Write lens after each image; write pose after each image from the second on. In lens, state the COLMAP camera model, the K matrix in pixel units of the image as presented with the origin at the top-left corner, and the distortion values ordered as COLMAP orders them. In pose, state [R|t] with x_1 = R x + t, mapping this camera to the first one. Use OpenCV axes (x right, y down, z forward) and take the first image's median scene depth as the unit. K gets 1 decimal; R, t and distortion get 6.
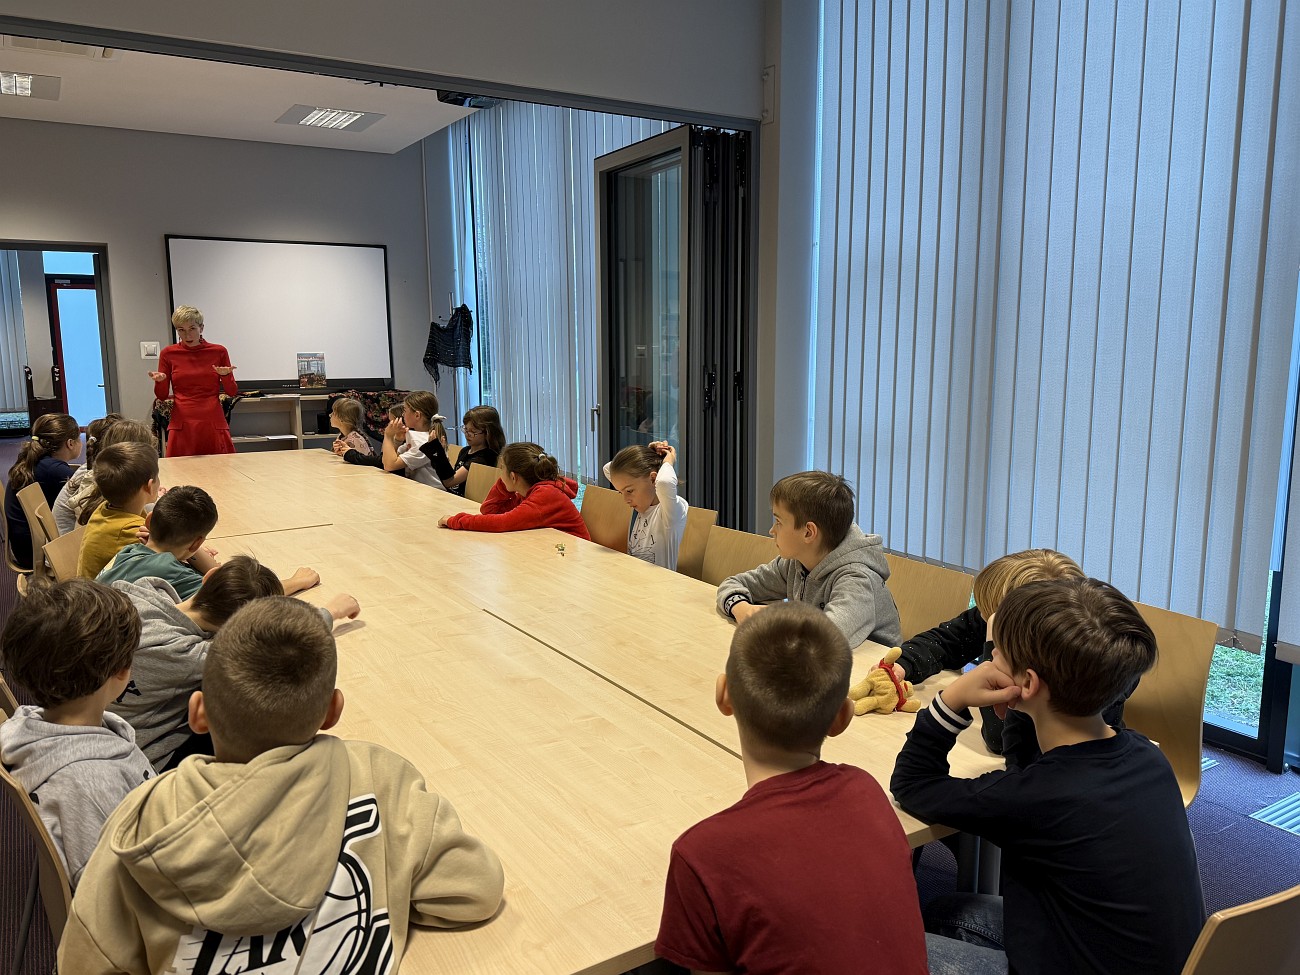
lens RADIAL K [[985.1, 0, 650.0], [0, 985.1, 487.5], [0, 0, 1]] dist [-0.000865, -0.004514]
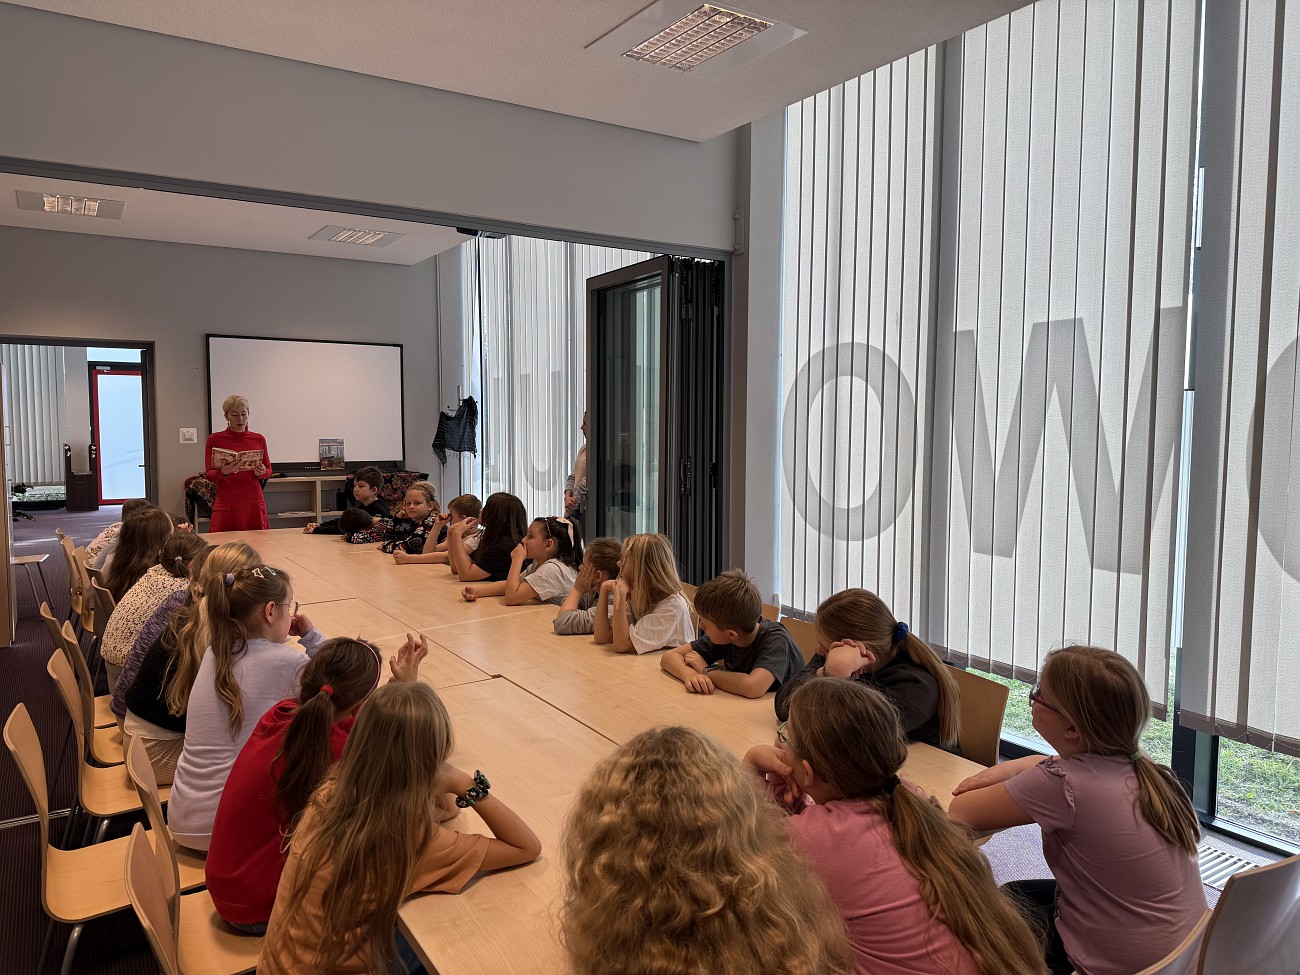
lens RADIAL K [[906.6, 0, 641.1], [0, 906.6, 449.9], [0, 0, 1]] dist [0.111891, -0.248263]
pose [[0.999866, 0.007711, 0.014449, -0.007330], [-0.006026, 0.993551, -0.113229, -0.007653], [-0.015229, 0.113126, 0.993464, -0.037949]]
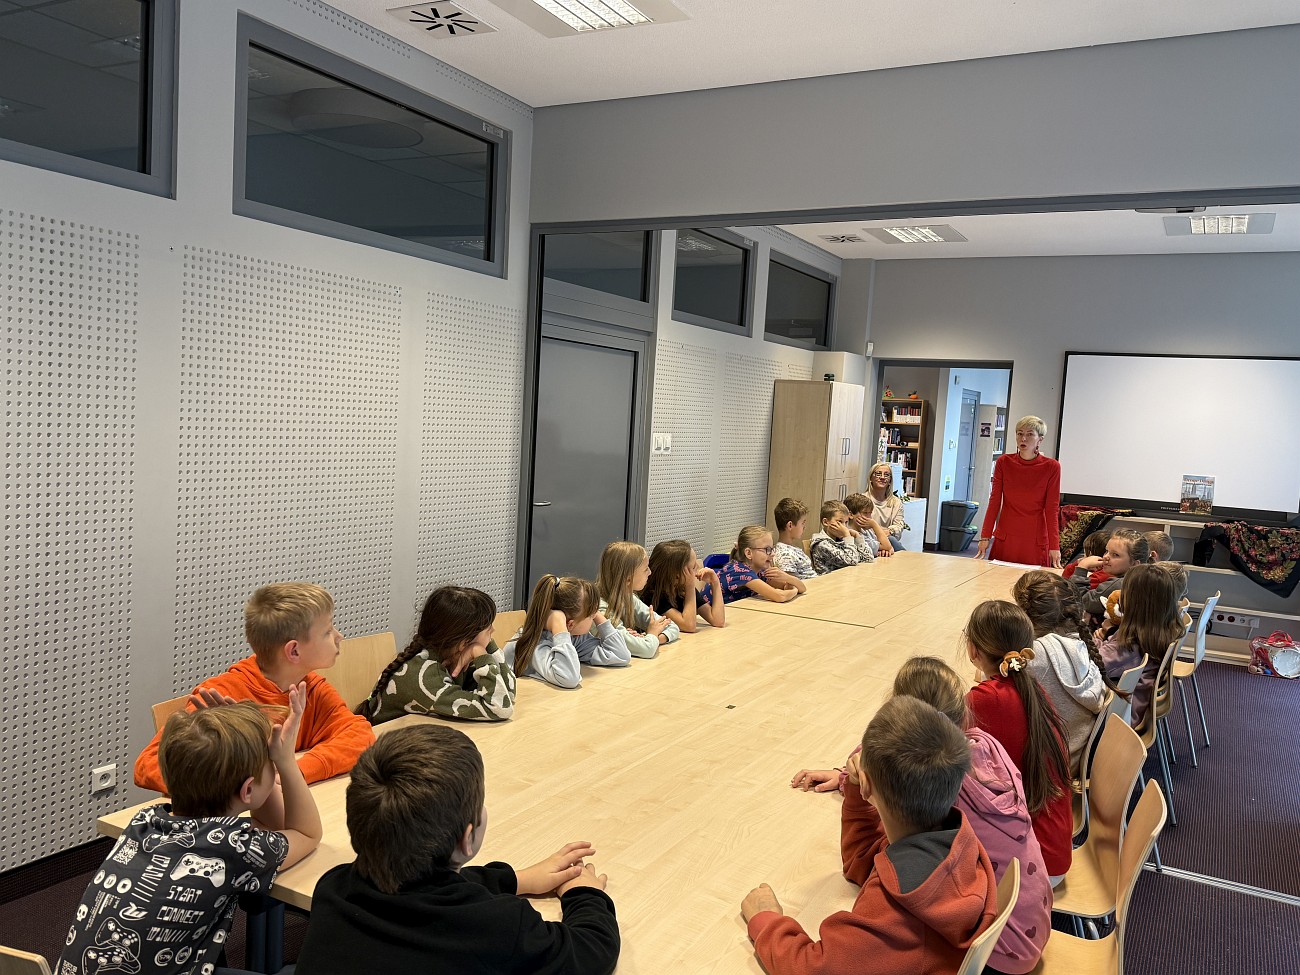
lens RADIAL K [[1028.2, 0, 650.0], [0, 1028.2, 487.5], [0, 0, 1]] dist [-0.008328, -0.003930]
pose [[0.476854, 0.098189, -0.873481, 0.240304], [-0.192835, 0.981218, 0.005026, -0.032694], [0.857569, 0.166041, 0.486832, 0.105292]]
